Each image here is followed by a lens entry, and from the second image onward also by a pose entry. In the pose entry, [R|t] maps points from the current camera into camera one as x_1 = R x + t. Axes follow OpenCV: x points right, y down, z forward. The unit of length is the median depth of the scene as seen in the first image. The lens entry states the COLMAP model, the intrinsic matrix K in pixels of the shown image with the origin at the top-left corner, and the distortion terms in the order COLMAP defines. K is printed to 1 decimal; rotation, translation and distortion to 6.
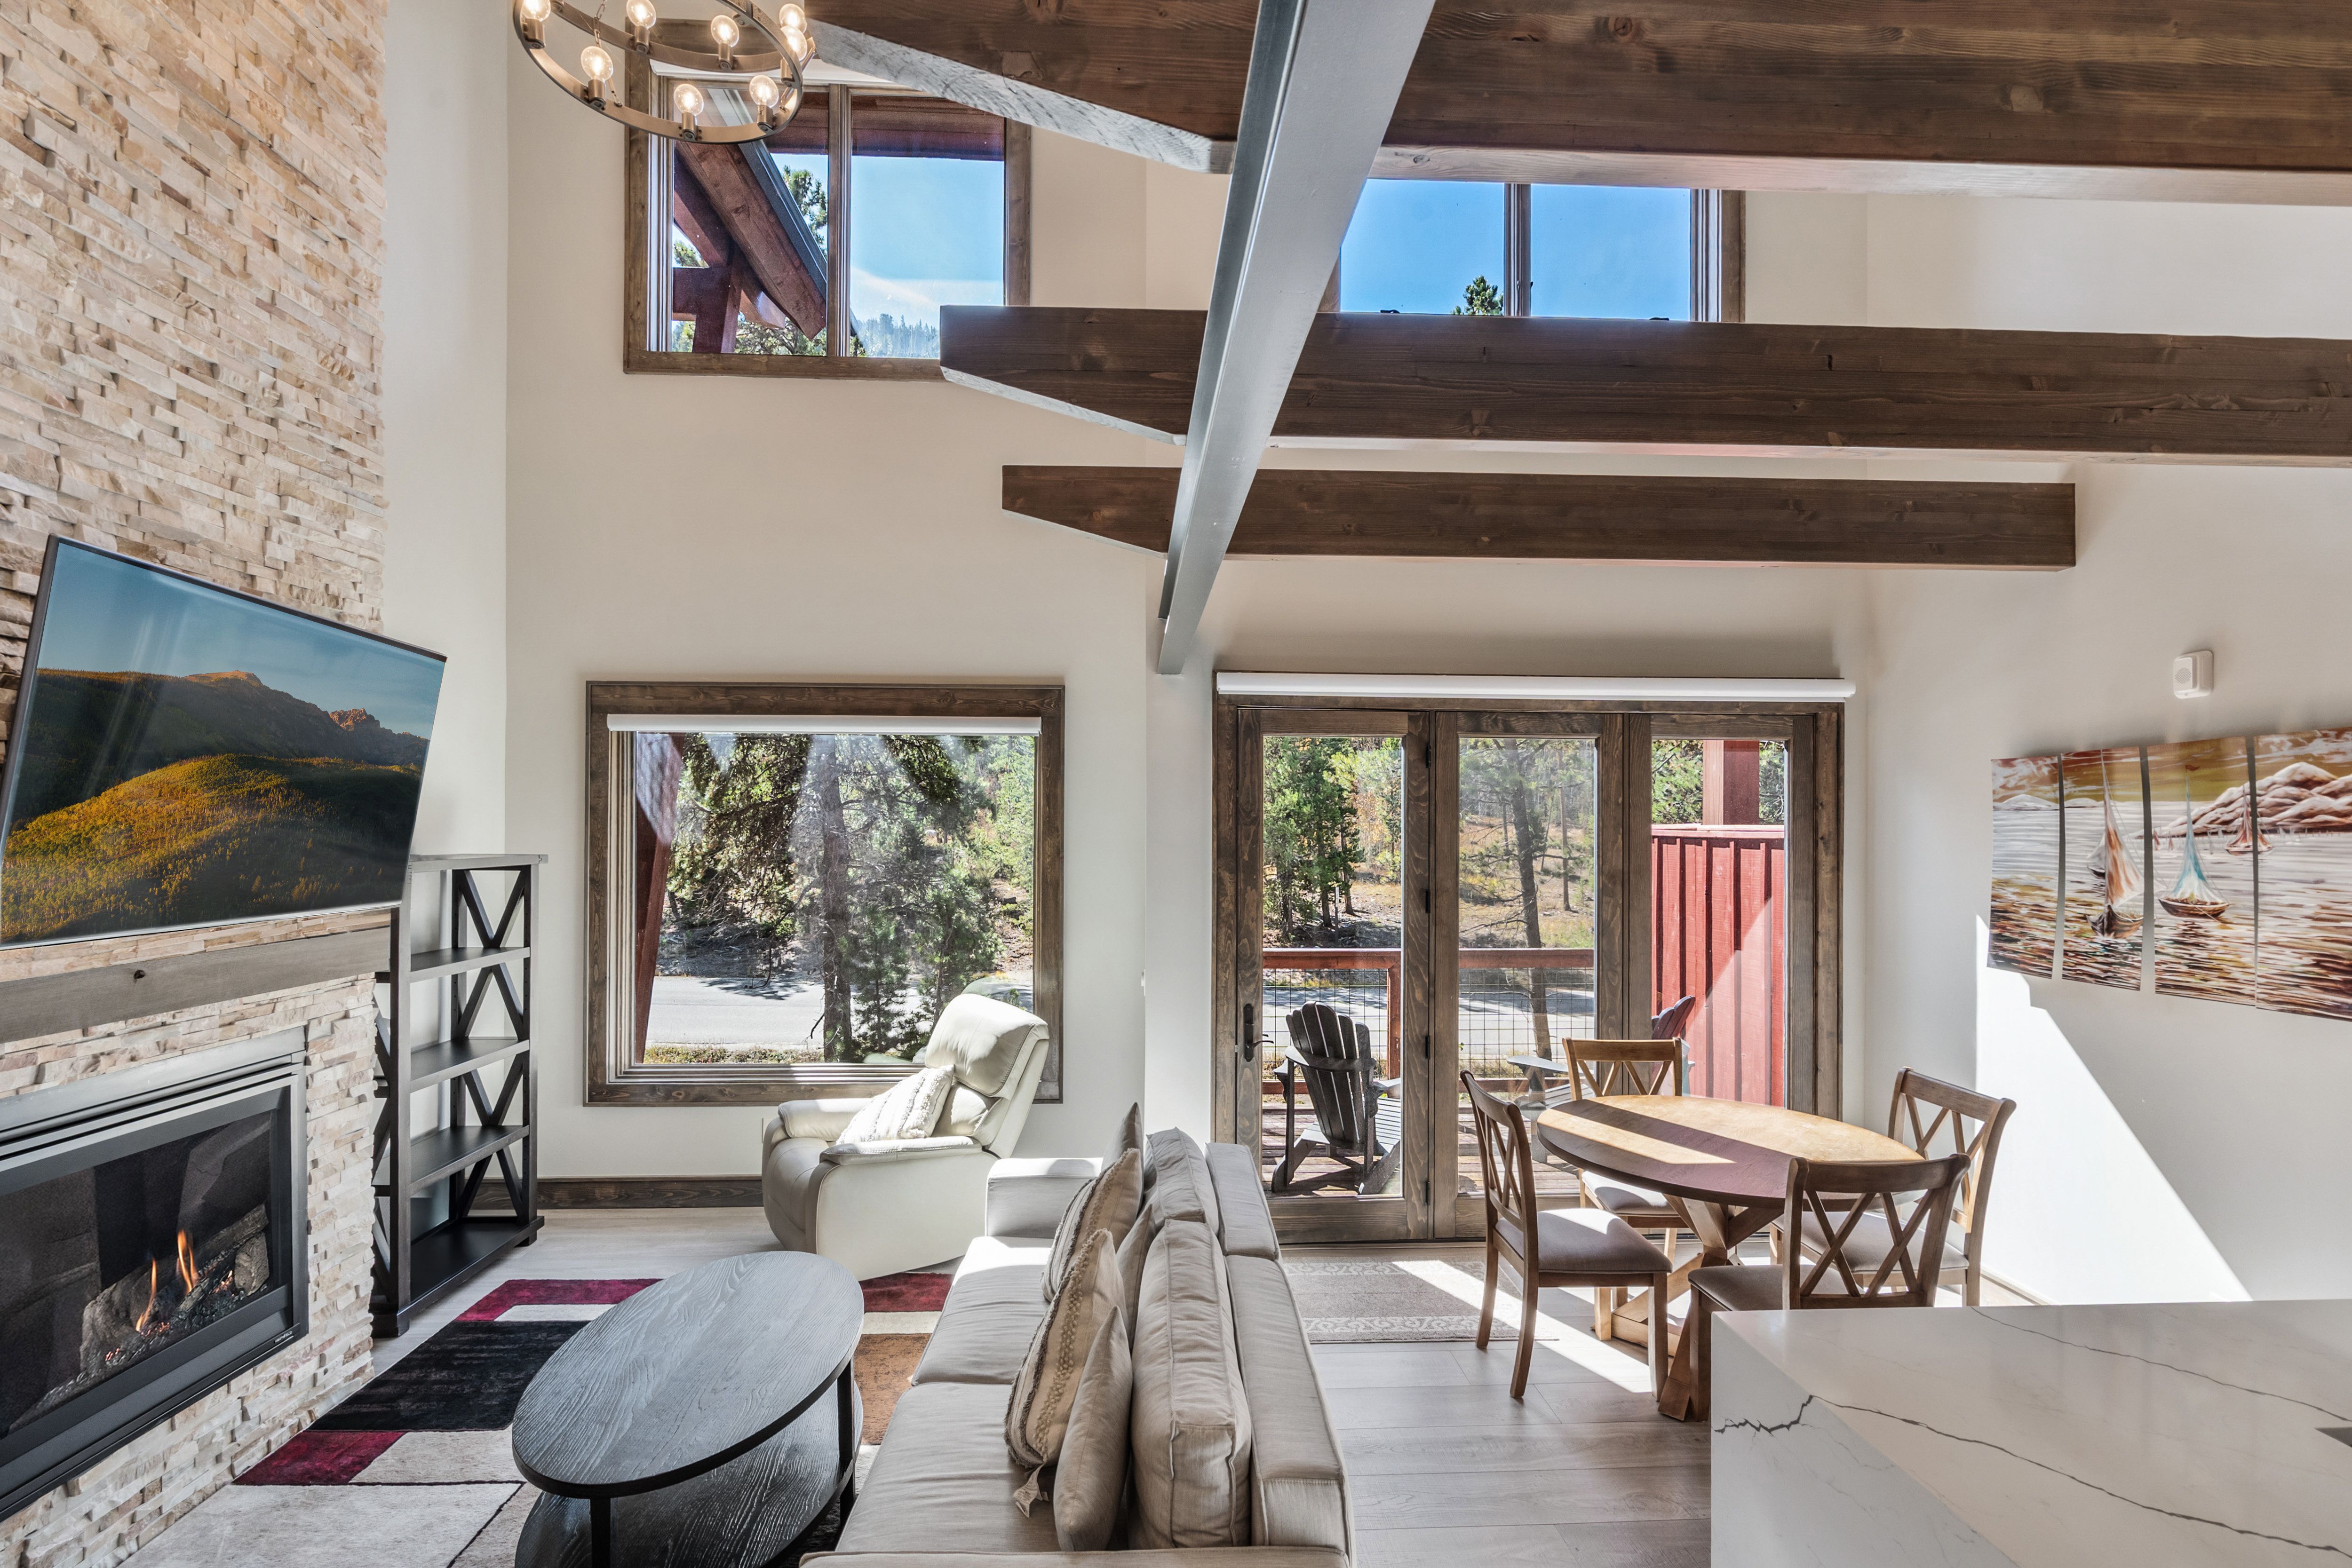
lens RADIAL K [[1065.5, 0, 1177.6], [0, 1065.5, 827.5], [0, 0, 1]] dist [-0.006875, 0.002145]
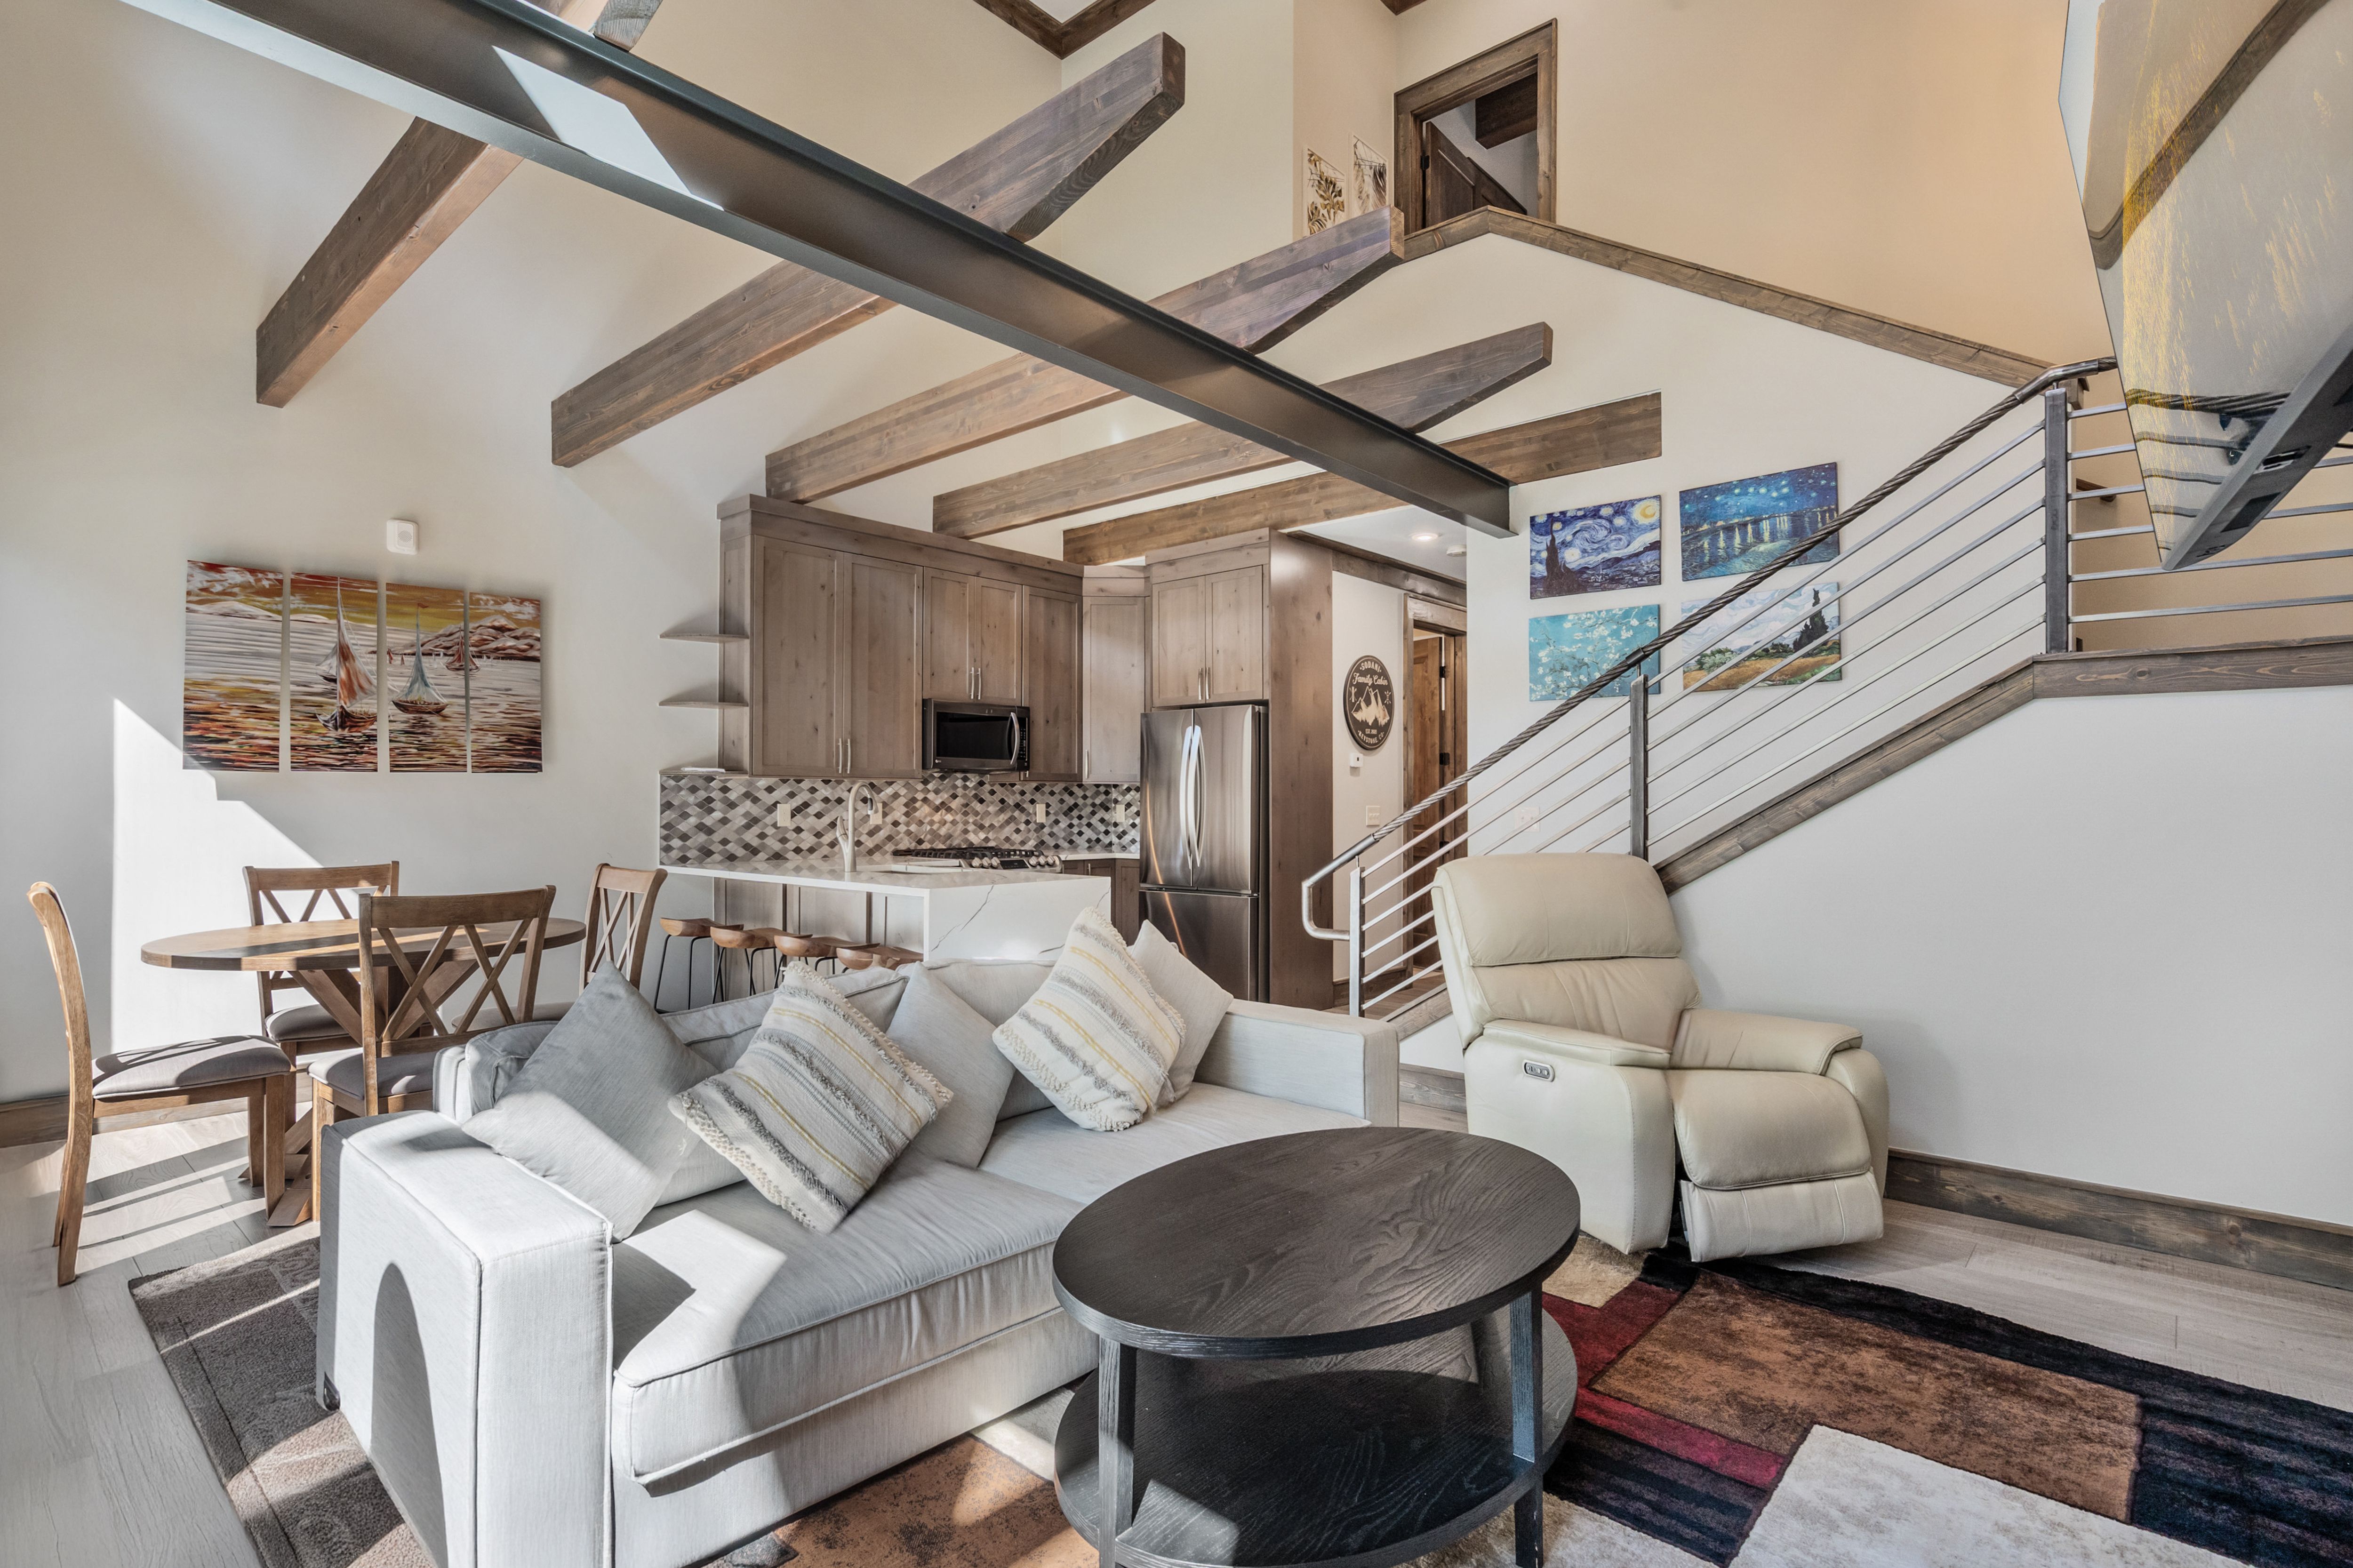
lens RADIAL K [[1110.7, 0, 1095.7], [0, 1110.7, 809.2], [0, 0, 1]] dist [-0.004274, 0.000816]
pose [[-0.676915, -0.015294, 0.735902, -0.591849], [-0.008731, 0.999881, 0.012750, 0.153419], [-0.736009, 0.002205, -0.676968, 1.117477]]
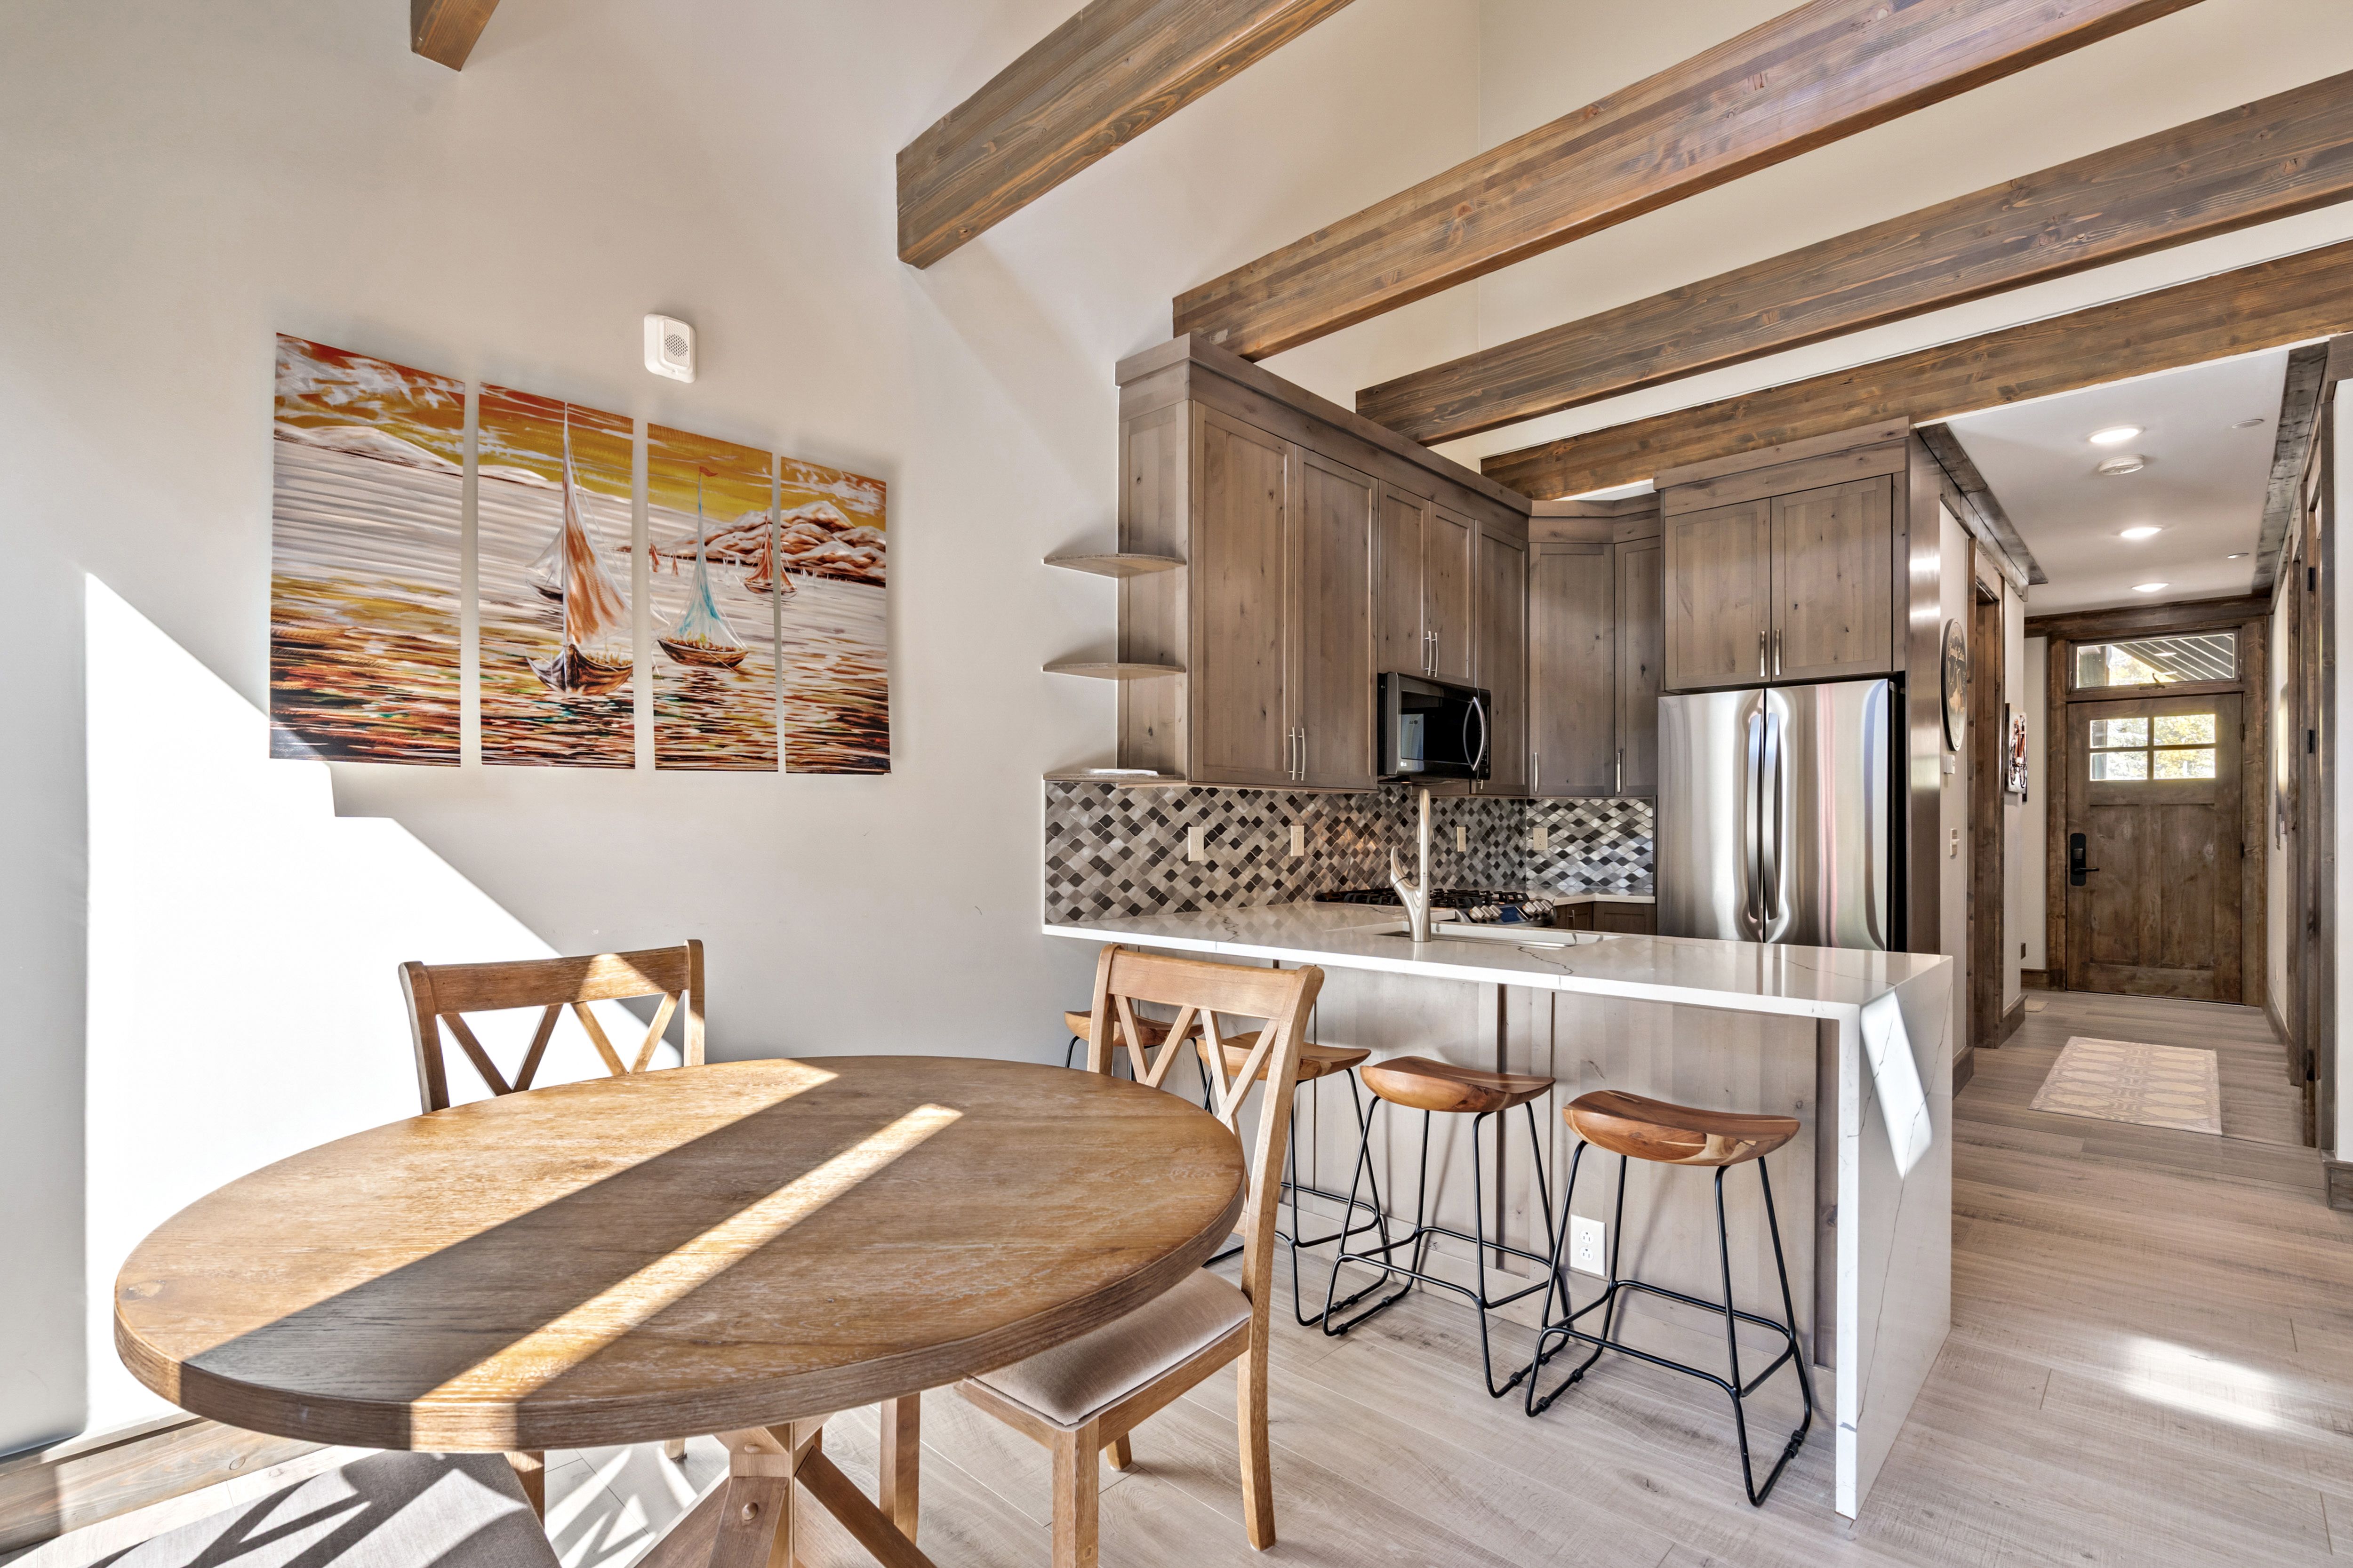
lens RADIAL K [[1066.1, 0, 1198.1], [0, 1066.1, 840.1], [0, 0, 1]] dist [-0.006875, 0.002145]
pose [[-0.687154, -0.016620, 0.726322, 0.120380], [-0.005258, 0.999826, 0.017904, 0.164204], [-0.726493, 0.008484, -0.687121, 1.068429]]
